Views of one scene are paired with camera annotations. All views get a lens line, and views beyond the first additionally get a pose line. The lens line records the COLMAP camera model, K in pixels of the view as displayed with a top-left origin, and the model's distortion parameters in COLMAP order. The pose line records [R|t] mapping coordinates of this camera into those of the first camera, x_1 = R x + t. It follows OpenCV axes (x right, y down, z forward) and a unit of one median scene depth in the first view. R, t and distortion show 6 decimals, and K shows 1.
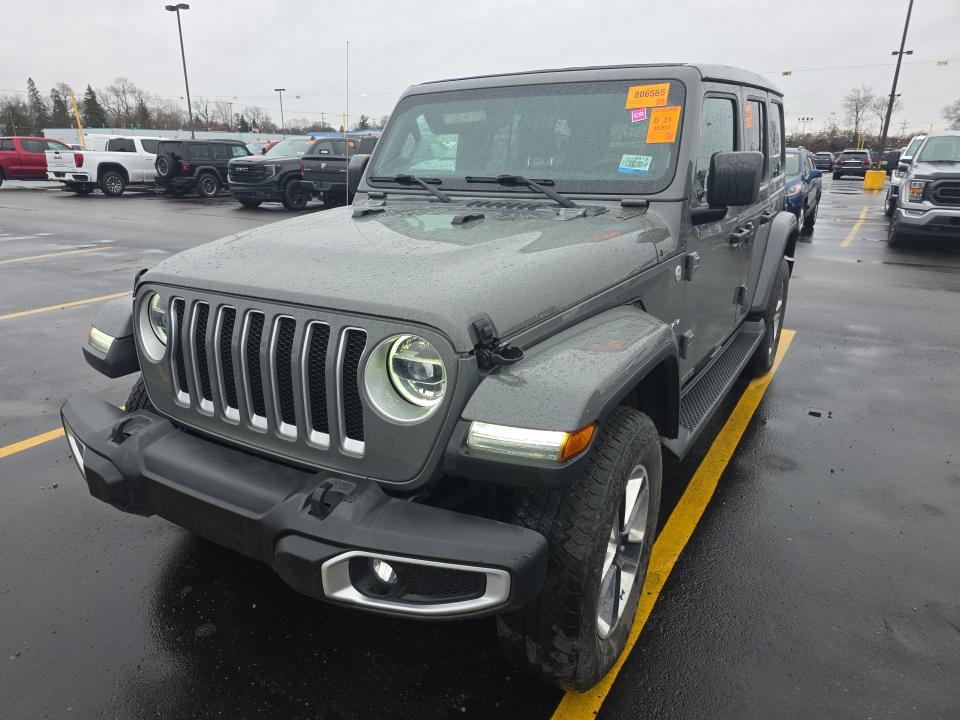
lens RADIAL K [[651.5, 0, 482.3], [0, 651.5, 369.6], [0, 0, 1]] dist [0.002257, 0.003412]
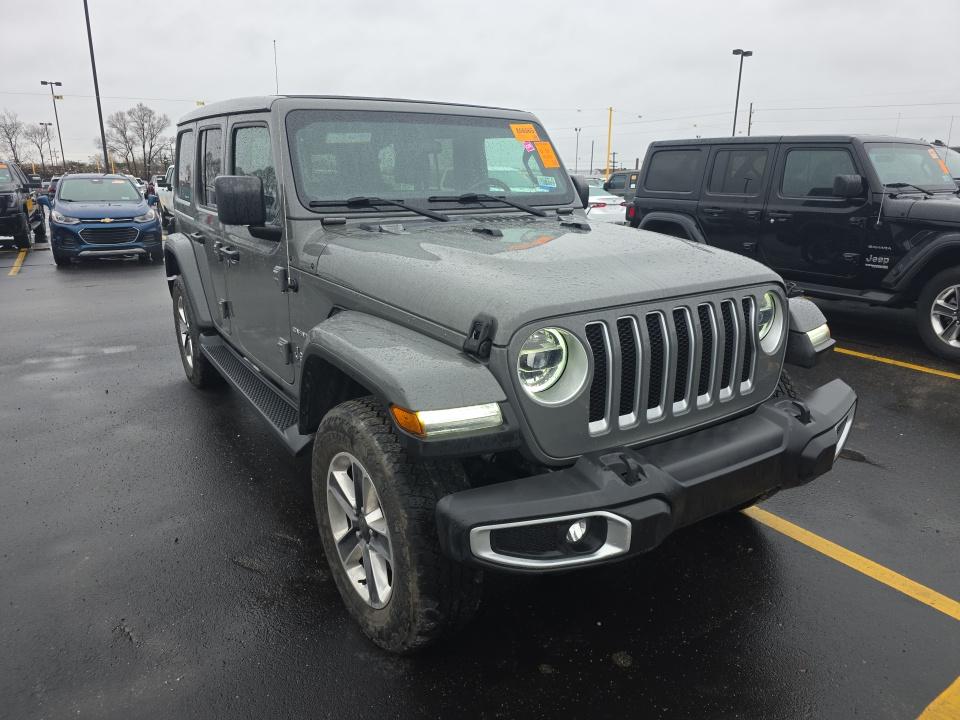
lens RADIAL K [[637.2, 0, 480.0], [0, 637.2, 360.0], [0, 0, 1]] dist [-0.003230, -0.001894]
pose [[0.454770, -0.246184, 0.855908, -1.061032], [0.282643, 0.951251, 0.123430, -0.172162], [-0.844569, 0.185784, 0.502182, 0.535226]]
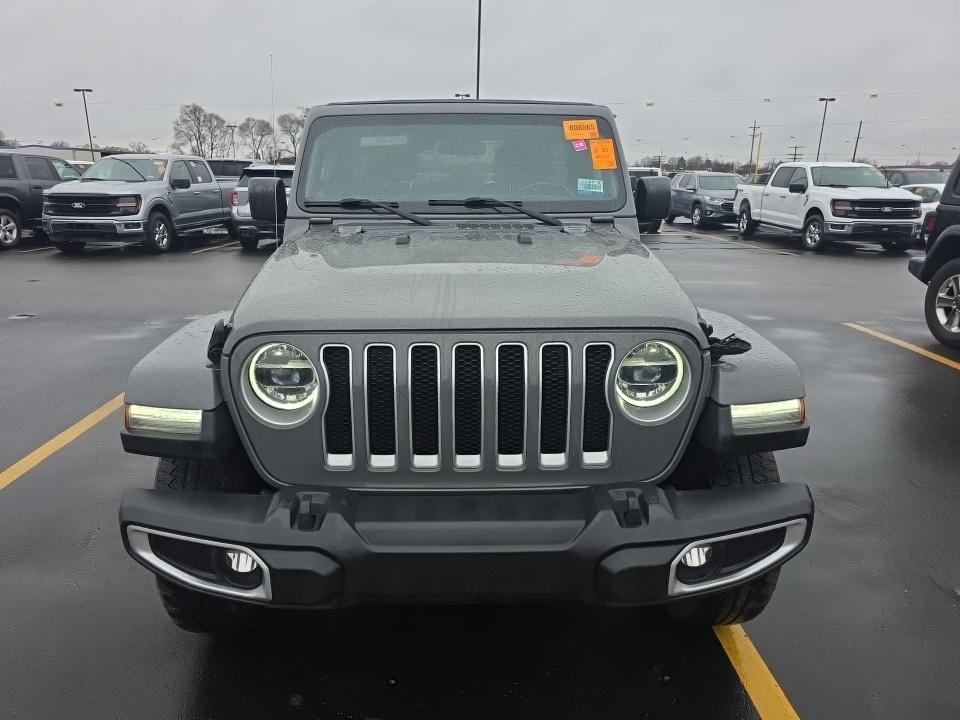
lens RADIAL K [[637.2, 0, 480.0], [0, 637.2, 360.0], [0, 0, 1]] dist [-0.003230, -0.001894]
pose [[0.848727, -0.144541, 0.508695, -0.570338], [0.164723, 0.986325, 0.005425, -0.048141], [-0.502522, 0.079189, 0.860930, 0.142346]]
